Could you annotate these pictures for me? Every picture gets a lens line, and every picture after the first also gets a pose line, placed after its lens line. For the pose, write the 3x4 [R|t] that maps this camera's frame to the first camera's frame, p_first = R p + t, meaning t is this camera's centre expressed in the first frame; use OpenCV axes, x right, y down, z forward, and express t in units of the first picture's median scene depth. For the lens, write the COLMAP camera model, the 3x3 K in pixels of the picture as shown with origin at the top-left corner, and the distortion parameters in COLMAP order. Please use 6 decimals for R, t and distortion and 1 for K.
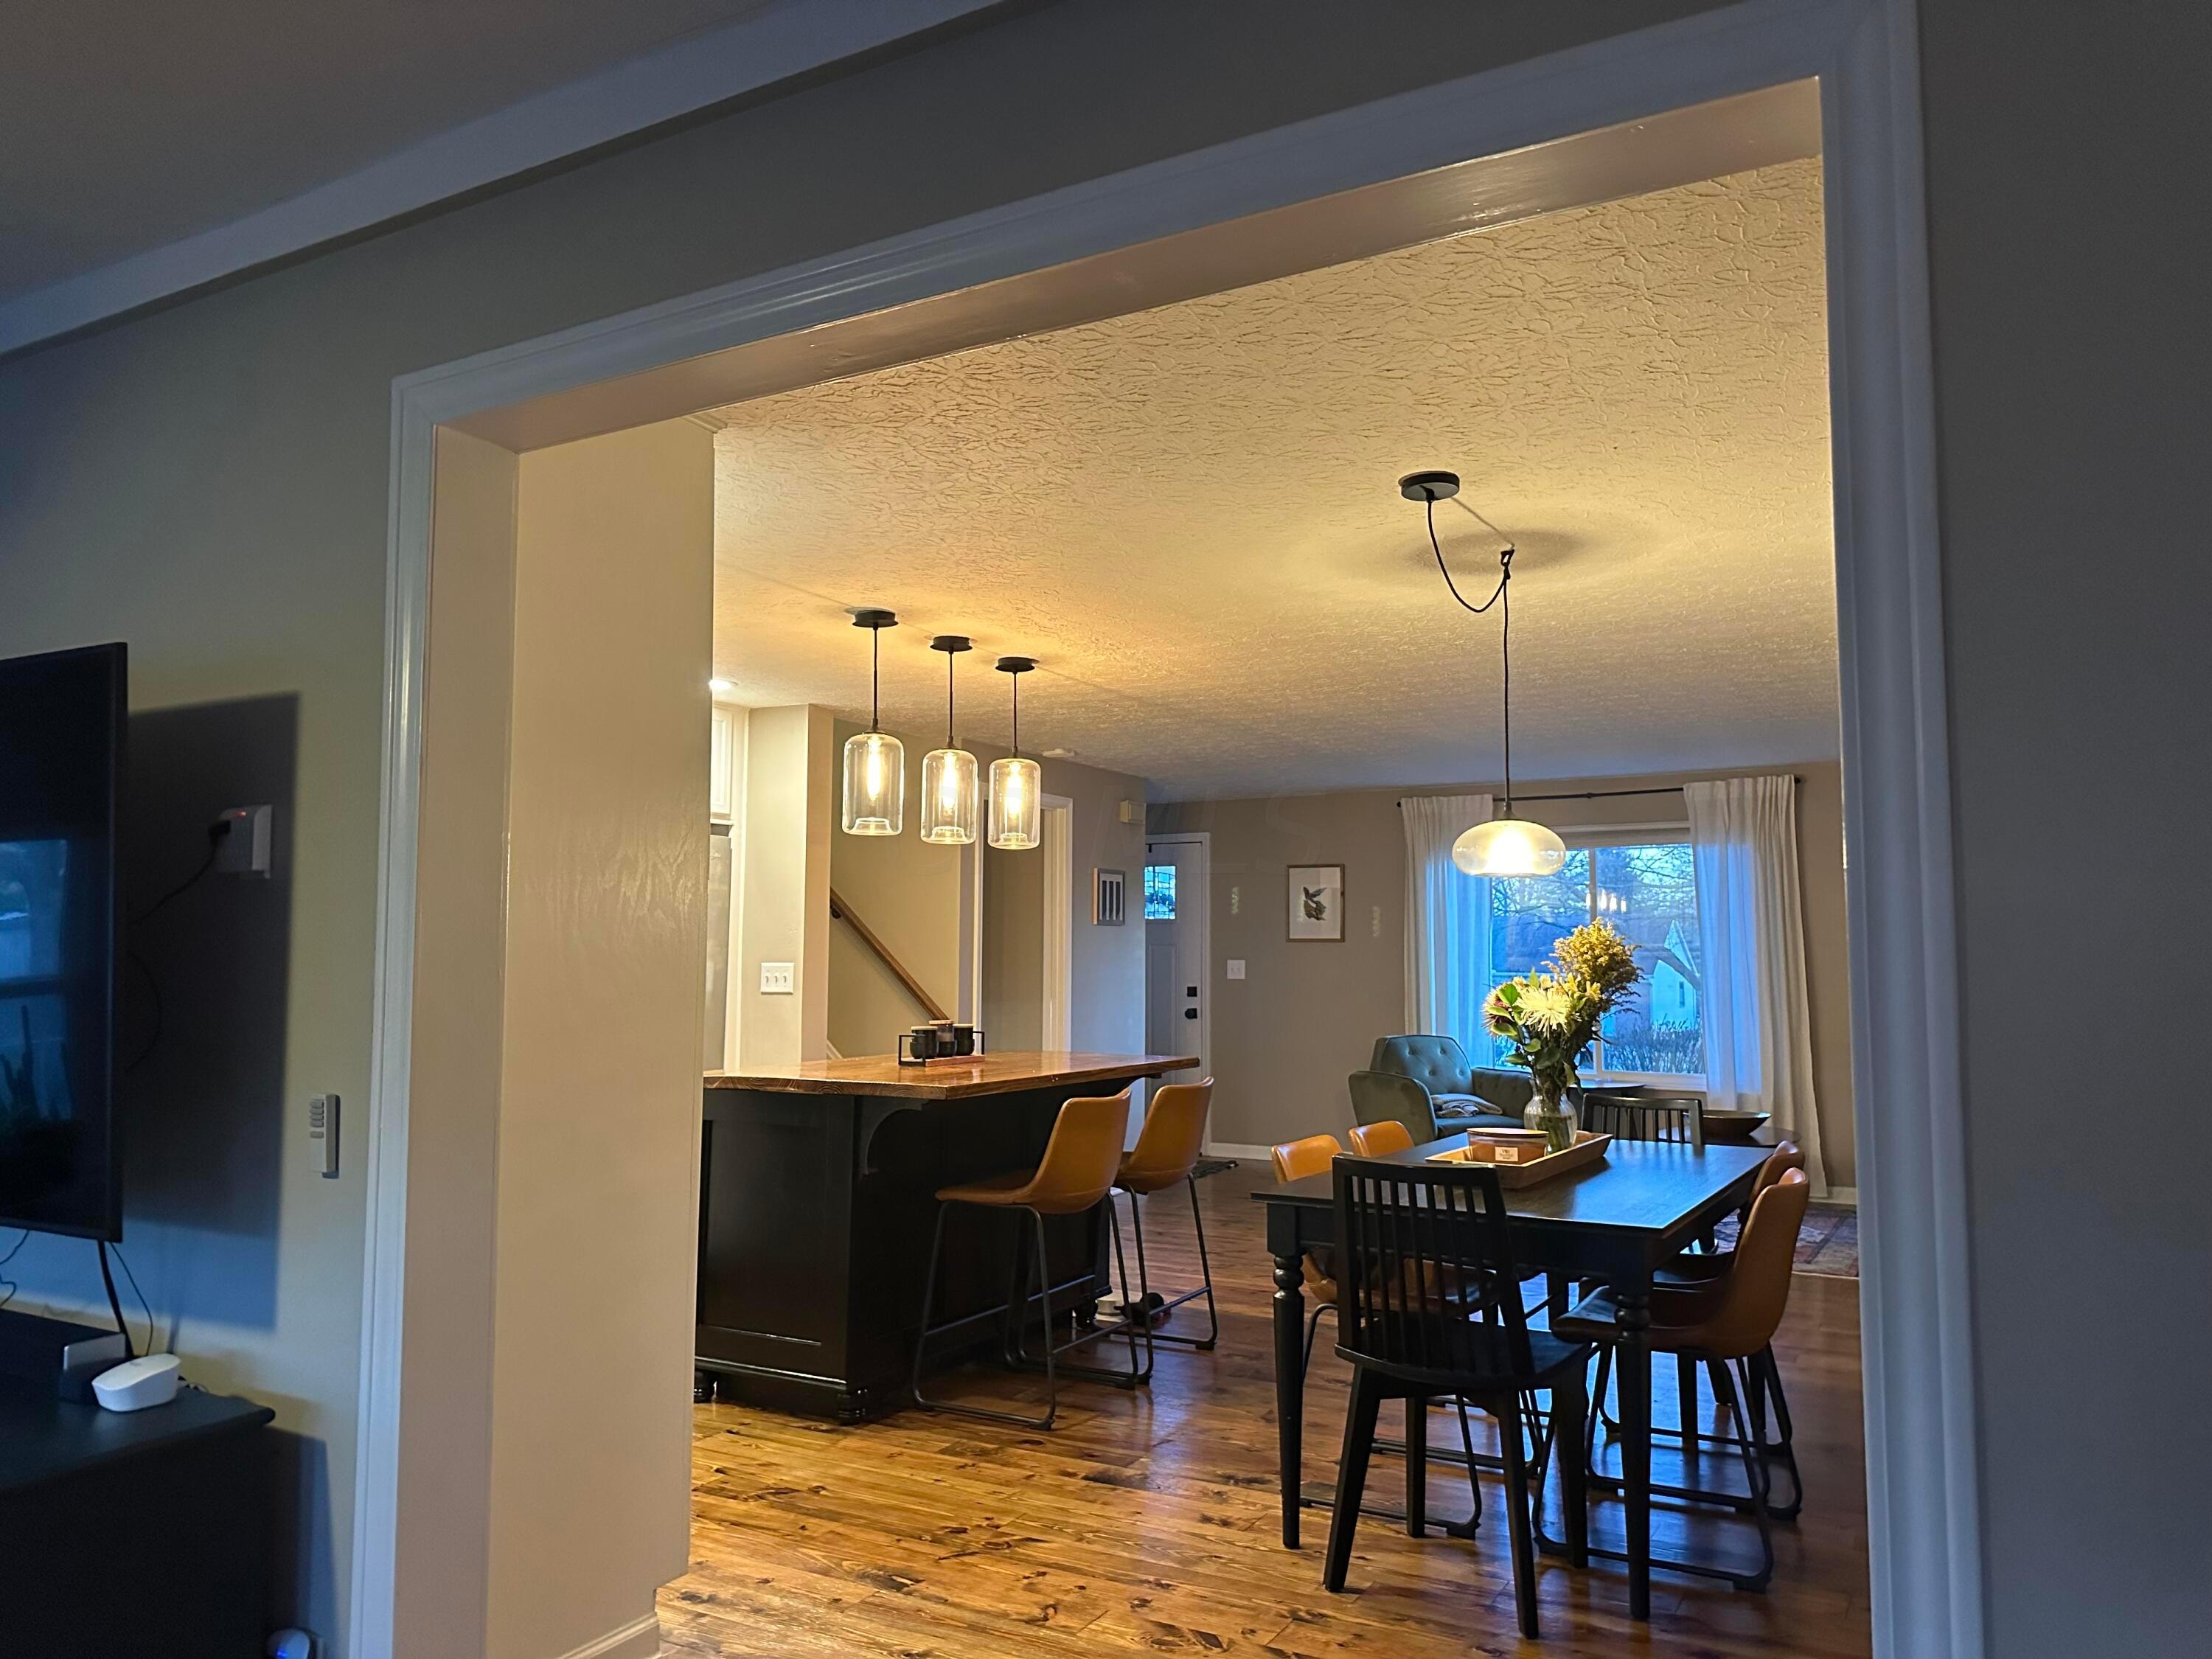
lens RADIAL K [[1584.5, 0, 1108.5], [0, 1584.5, 842.0], [0, 0, 1]] dist [0.123505, -0.187183]
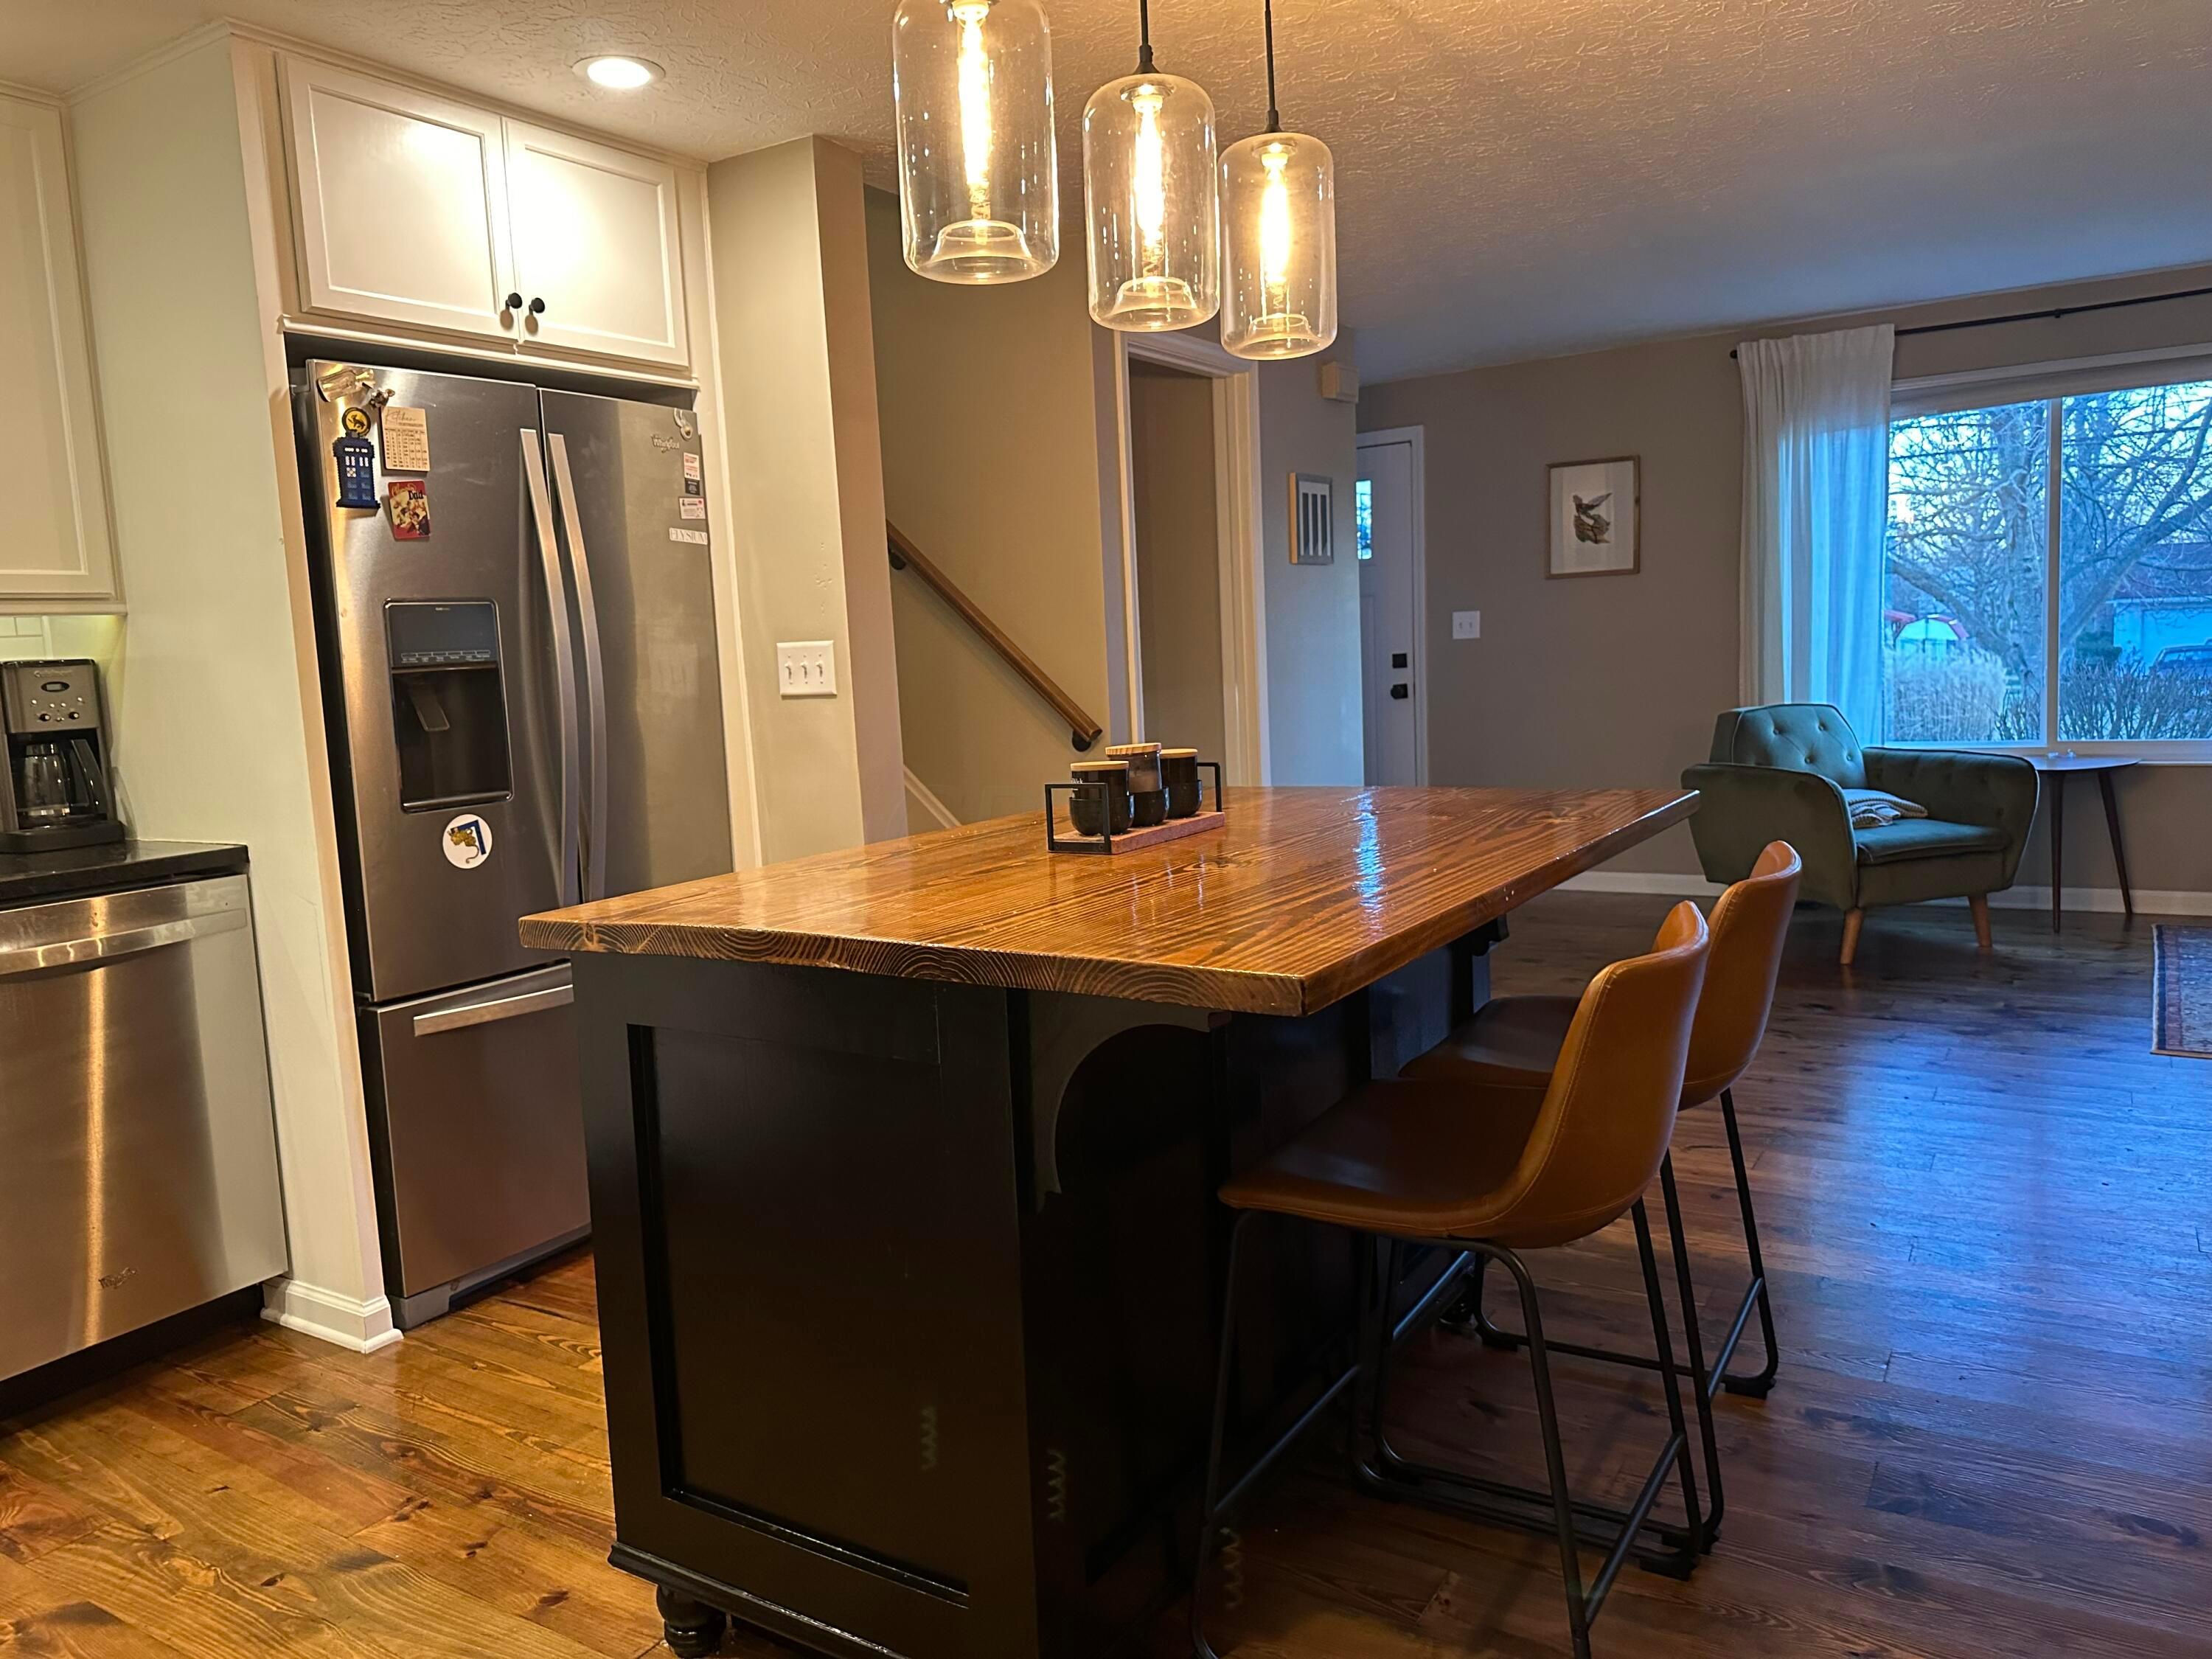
lens RADIAL K [[1584.5, 0, 1108.5], [0, 1584.5, 842.0], [0, 0, 1]] dist [0.123505, -0.187183]
pose [[0.997946, -0.047891, -0.042548, -0.068045], [0.055417, 0.978569, 0.198321, 0.033467], [0.032138, -0.200271, 0.979213, 0.374402]]
